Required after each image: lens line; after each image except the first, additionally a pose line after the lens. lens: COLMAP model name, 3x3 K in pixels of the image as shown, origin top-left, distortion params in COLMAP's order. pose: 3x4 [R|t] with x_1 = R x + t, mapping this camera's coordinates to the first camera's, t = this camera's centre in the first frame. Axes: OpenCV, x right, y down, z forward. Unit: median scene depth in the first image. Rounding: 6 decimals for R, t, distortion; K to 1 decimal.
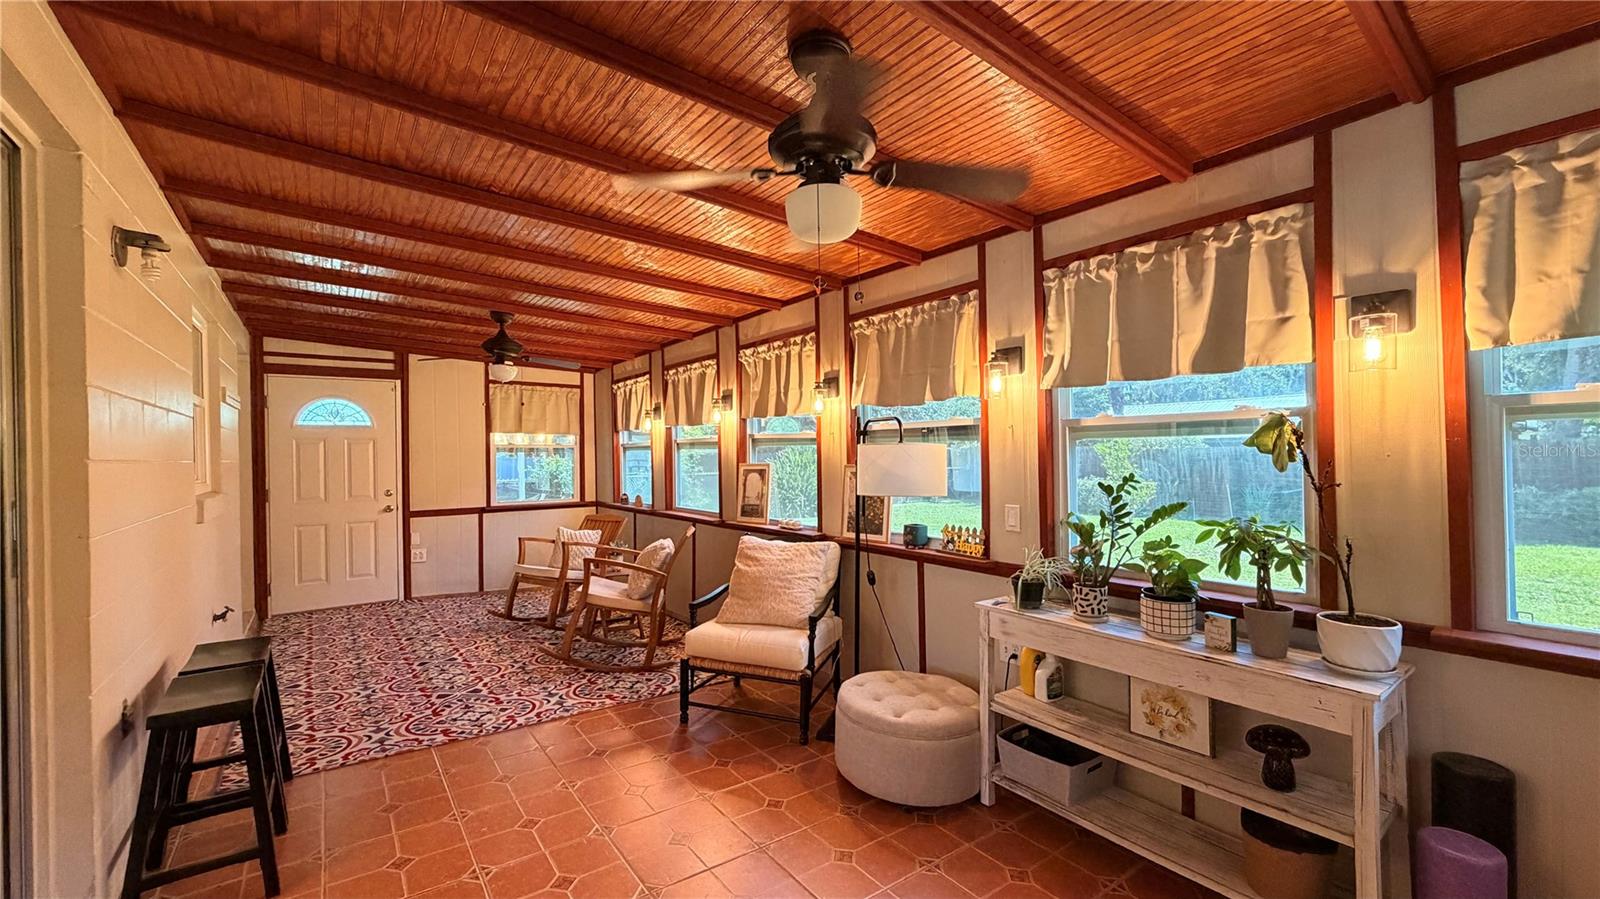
lens RADIAL K [[637.1, 0, 792.4], [0, 637.1, 454.5], [0, 0, 1]] dist [-0.002805, 0.001137]
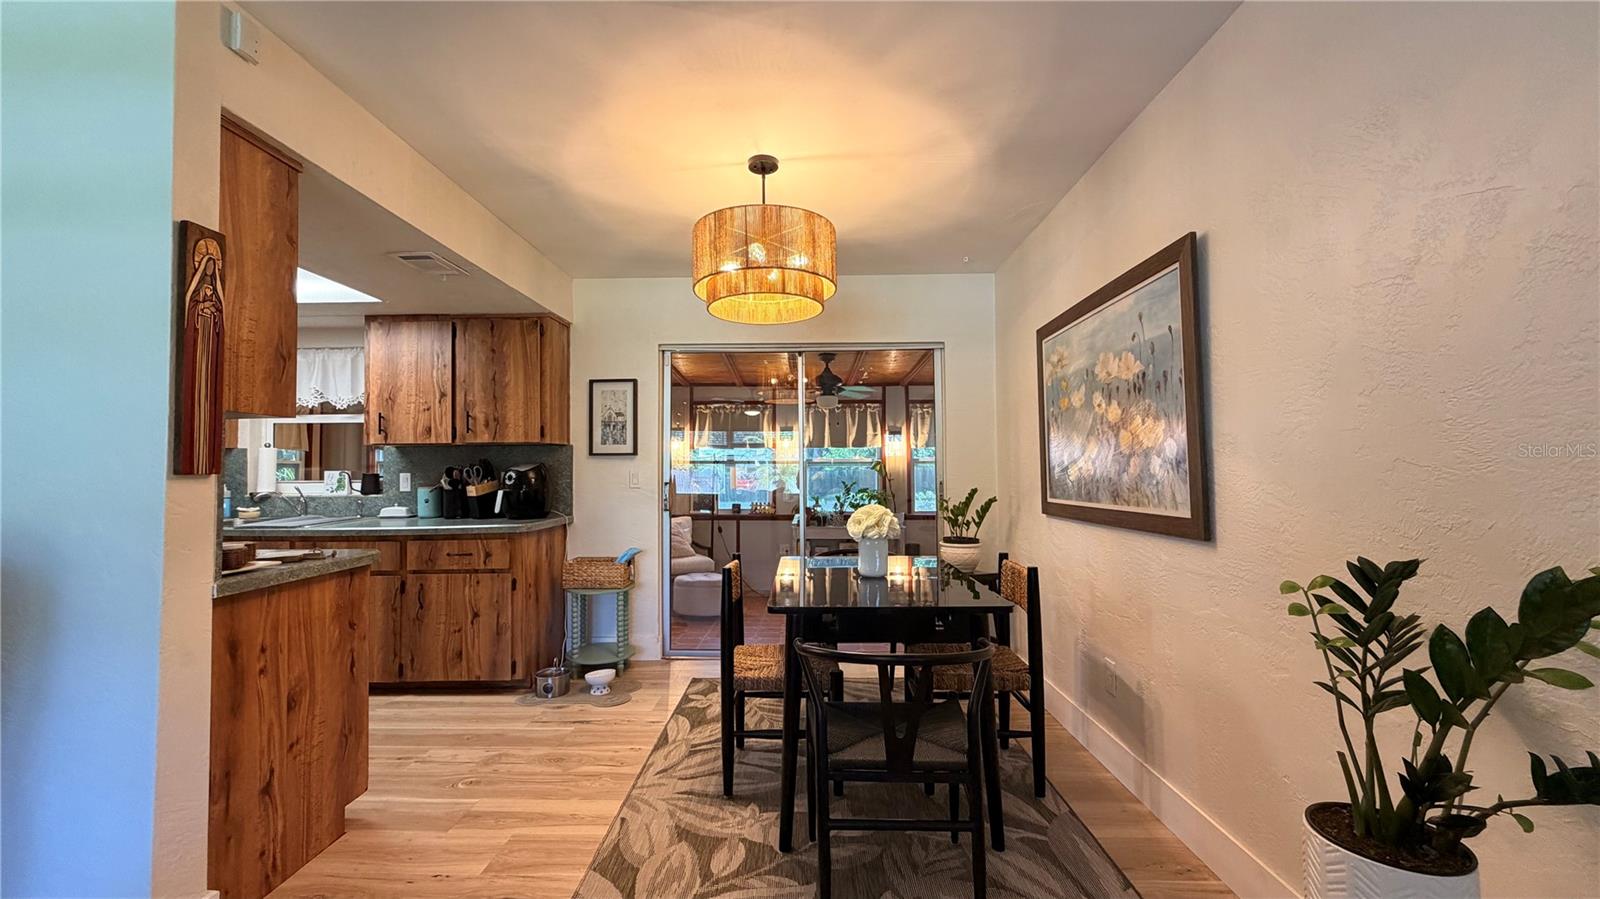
lens RADIAL K [[637.1, 0, 792.7], [0, 637.1, 452.9], [0, 0, 1]] dist [-0.002805, 0.001137]
pose [[0.611439, 0.036792, 0.790436, -1.280677], [-0.002851, 0.999014, -0.044295, 0.028559], [-0.791286, 0.024830, 0.610941, -0.449676]]
